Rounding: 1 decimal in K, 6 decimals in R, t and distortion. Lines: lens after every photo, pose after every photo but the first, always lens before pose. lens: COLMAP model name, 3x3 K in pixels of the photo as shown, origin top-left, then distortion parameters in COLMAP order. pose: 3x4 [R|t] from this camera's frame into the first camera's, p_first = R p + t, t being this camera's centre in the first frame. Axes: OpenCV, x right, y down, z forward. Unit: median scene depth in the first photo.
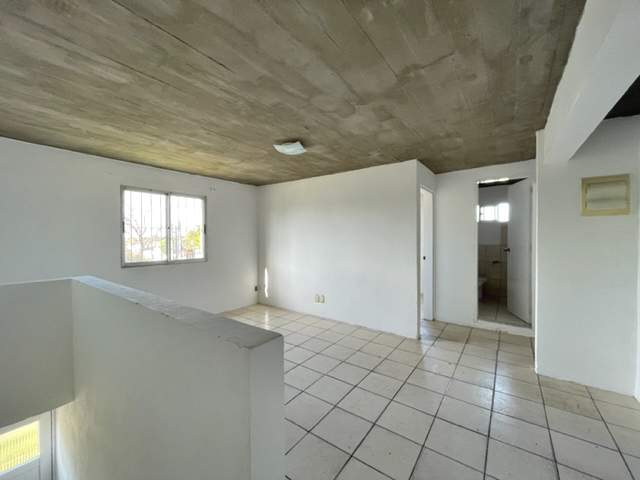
lens RADIAL K [[257.2, 0, 320.0], [0, 257.2, 240.0], [0, 0, 1]] dist [0.000581, 0.000193]
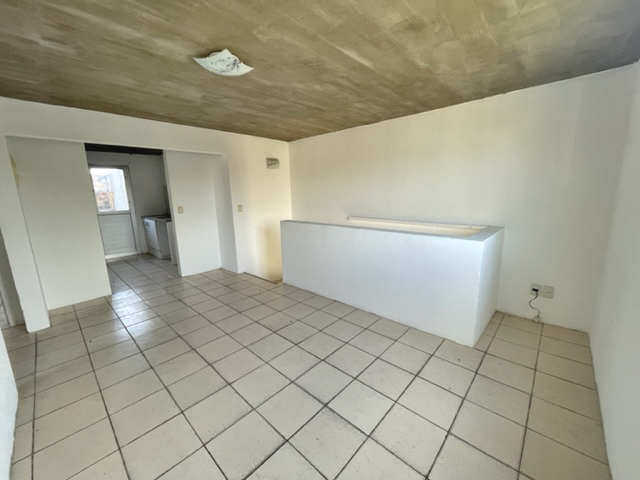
lens RADIAL K [[257.2, 0, 320.0], [0, 257.2, 240.0], [0, 0, 1]] dist [0.000581, 0.000193]
pose [[-0.993341, 0.005881, 0.115057, -0.549083], [0.028366, 0.980436, 0.194782, -0.051456], [-0.111661, 0.196749, -0.974075, 2.200650]]
